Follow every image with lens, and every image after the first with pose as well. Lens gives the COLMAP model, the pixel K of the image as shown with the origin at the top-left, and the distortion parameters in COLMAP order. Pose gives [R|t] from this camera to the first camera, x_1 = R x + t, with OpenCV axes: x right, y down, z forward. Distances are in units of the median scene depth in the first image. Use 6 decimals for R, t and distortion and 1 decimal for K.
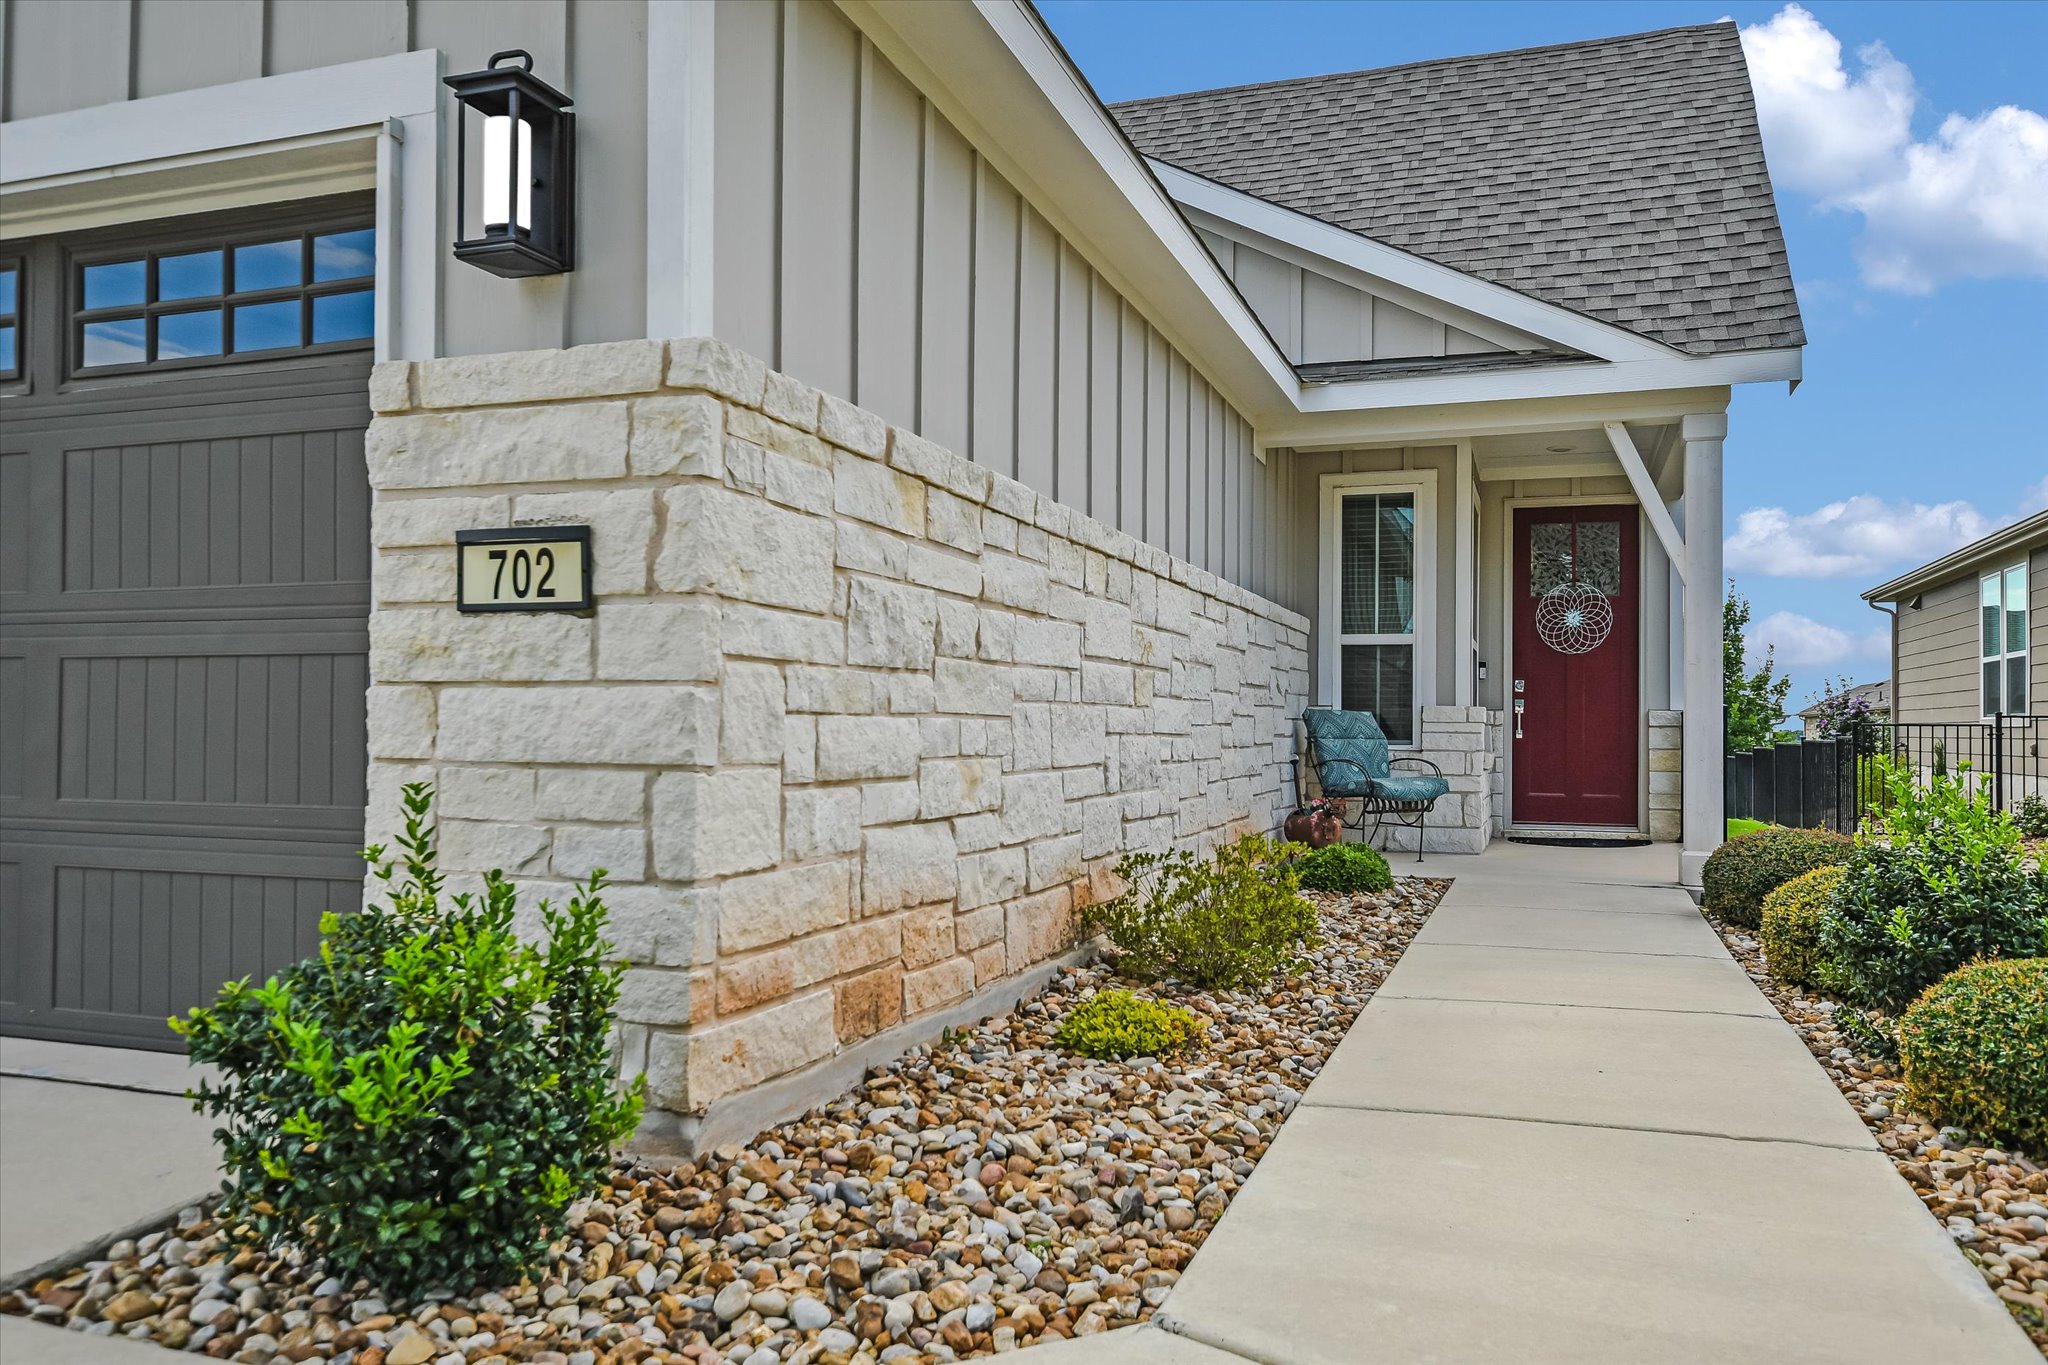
lens RADIAL K [[1431.3, 0, 1030.1], [0, 1431.3, 705.2], [0, 0, 1]] dist [-0.004001, 0.003311]
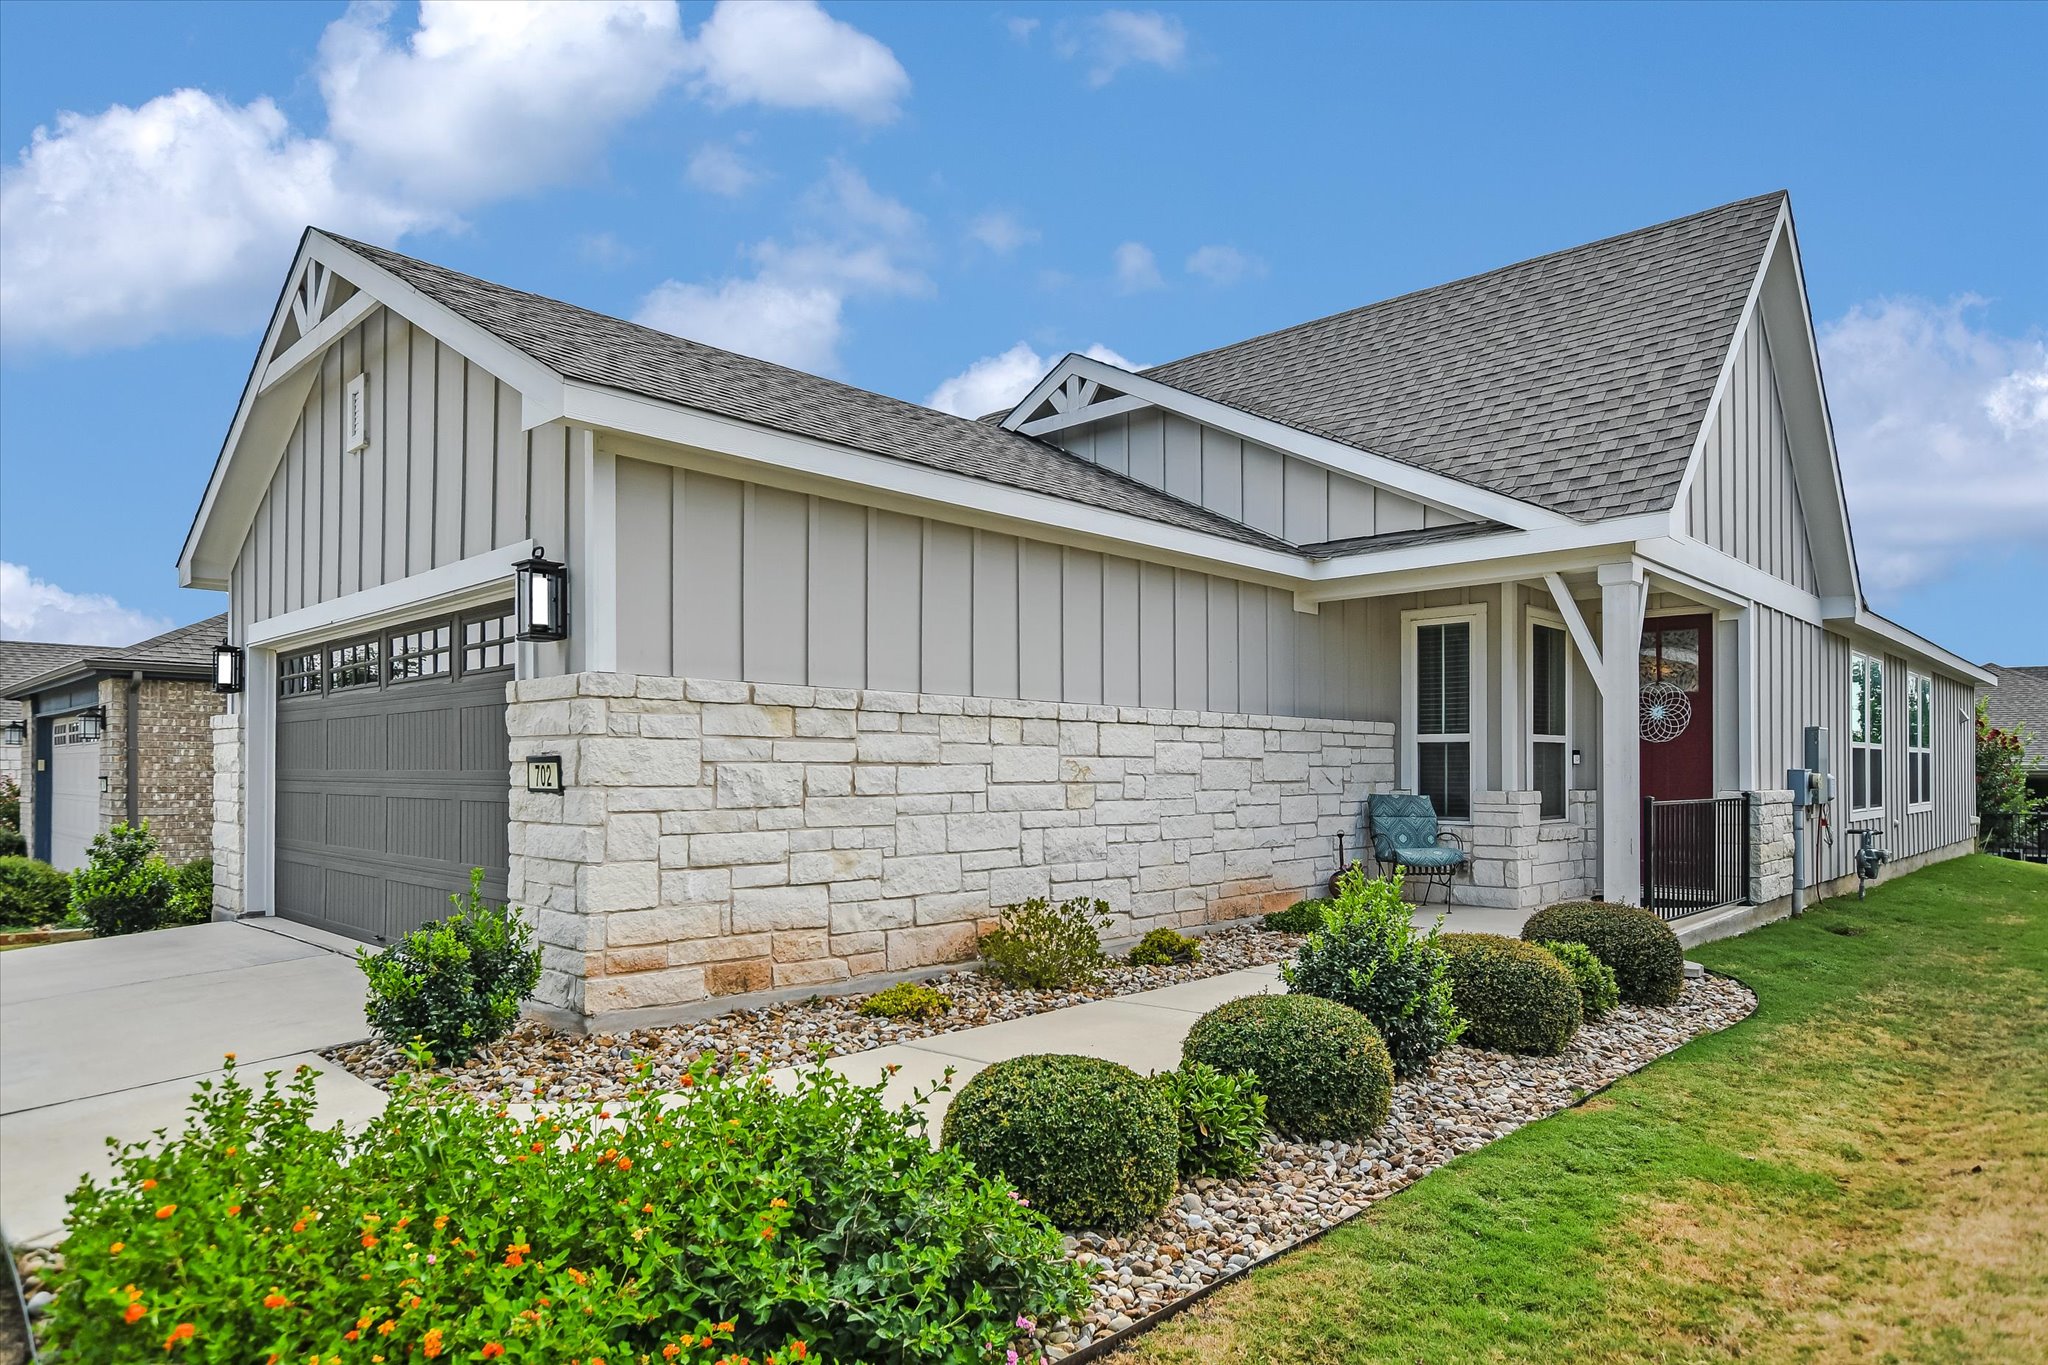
lens RADIAL K [[1197.6, 0, 1022.0], [0, 1197.6, 754.5], [0, 0, 1]] dist [-0.021653, 0.000317]
pose [[0.907453, -0.014359, -0.419908, 0.768727], [0.014255, 0.999893, -0.003385, -0.073011], [0.419912, -0.002914, 0.907560, -0.277235]]
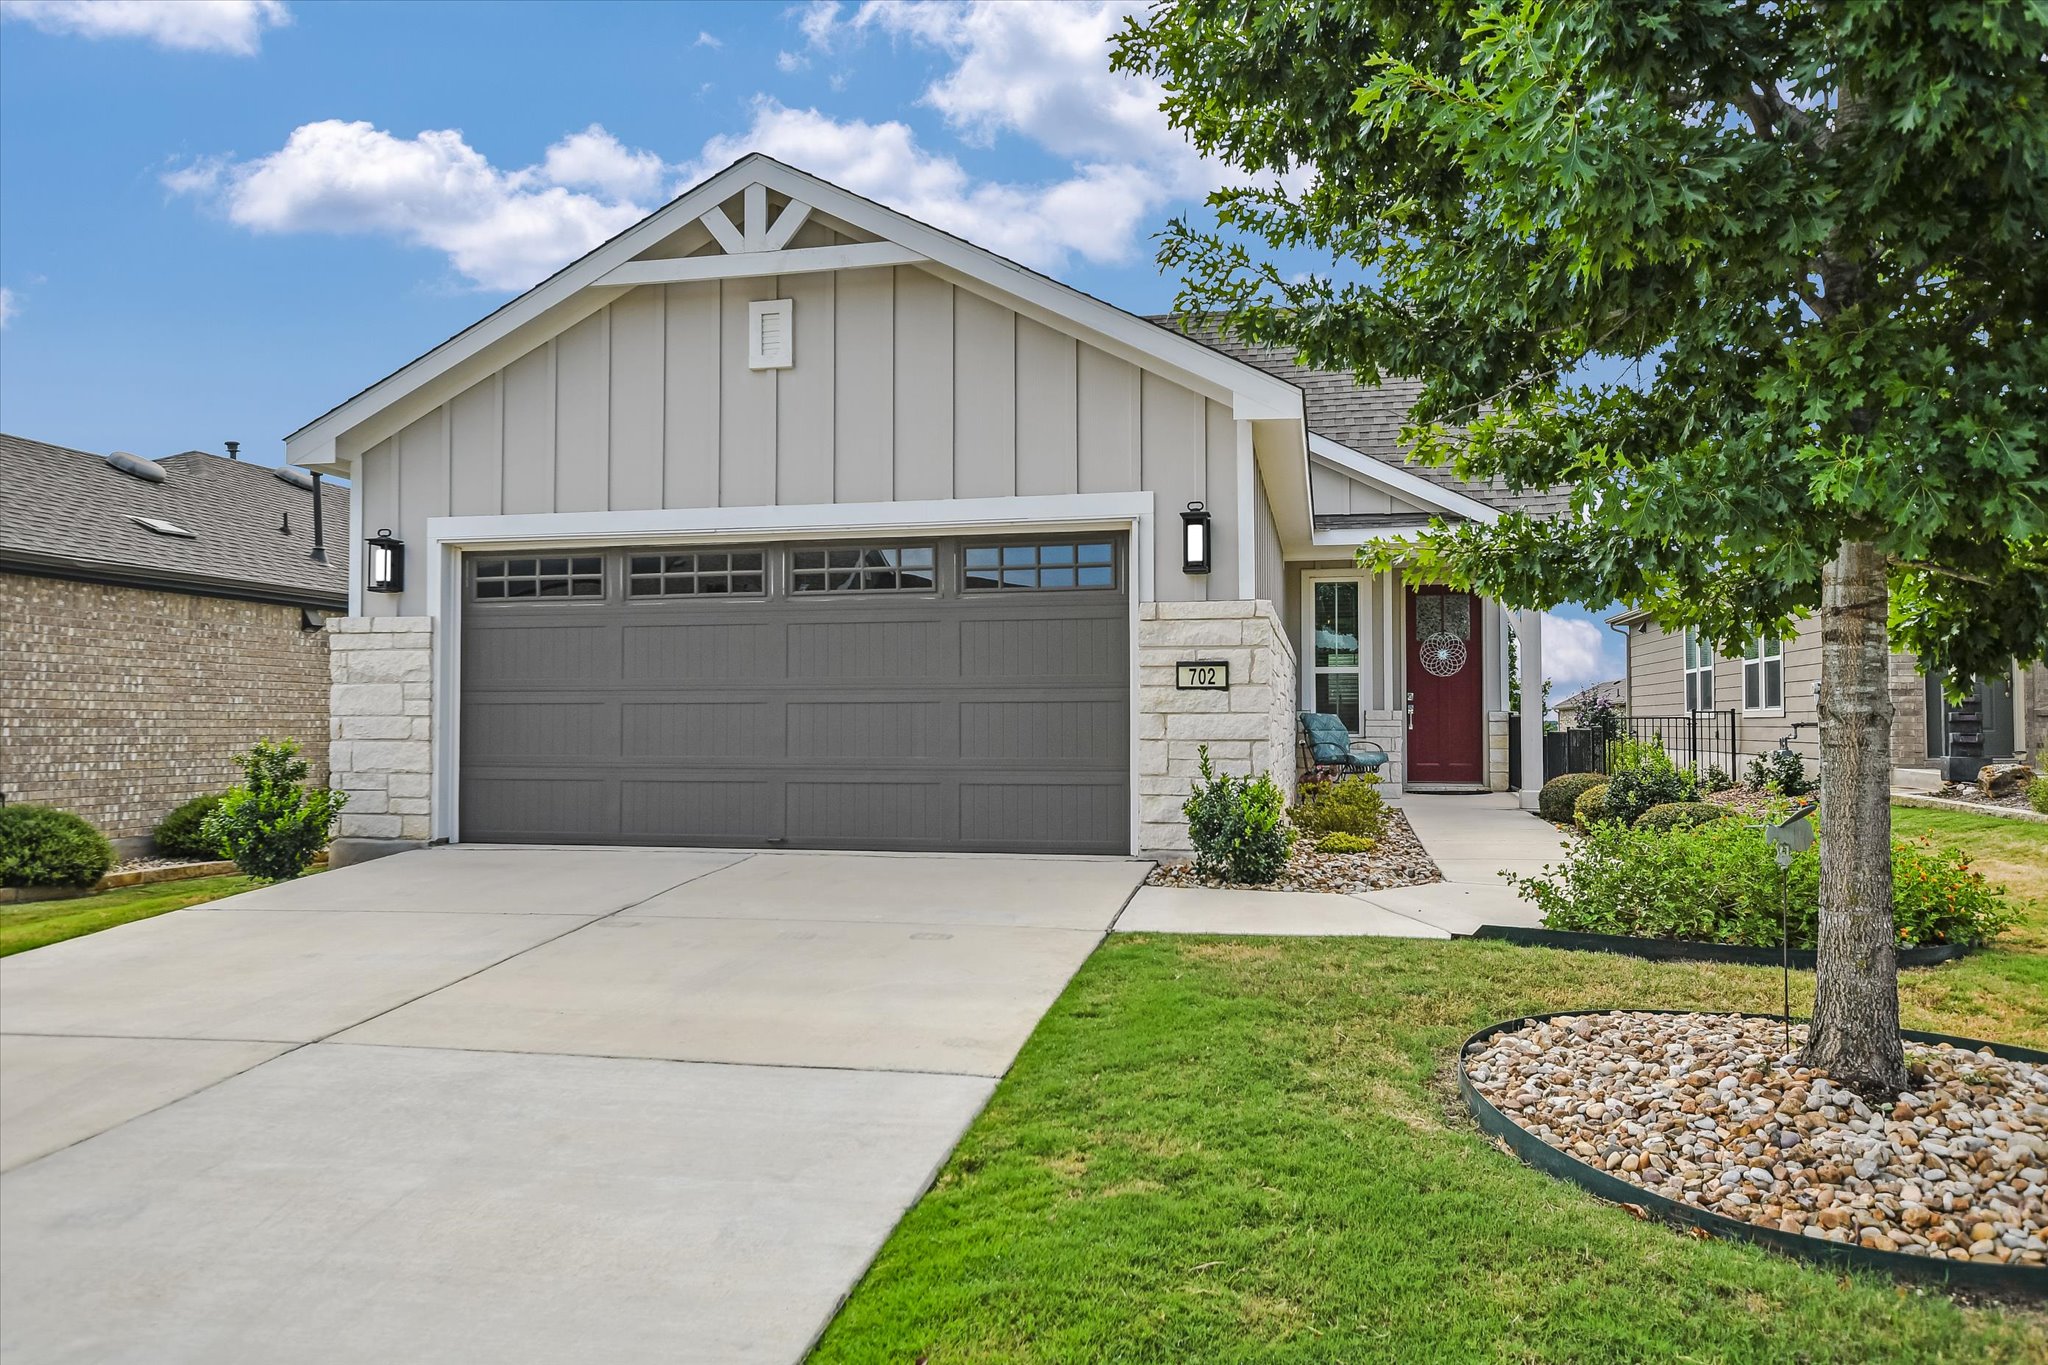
lens RADIAL K [[1437.7, 0, 1024.0], [0, 1437.7, 682.5], [0, 0, 1]] dist [-0.007320, -0.001108]
pose [[0.989486, -0.004767, 0.144552, -0.778640], [0.006614, 0.999903, -0.012295, -0.030274], [-0.144480, 0.013122, 0.989421, -1.290651]]
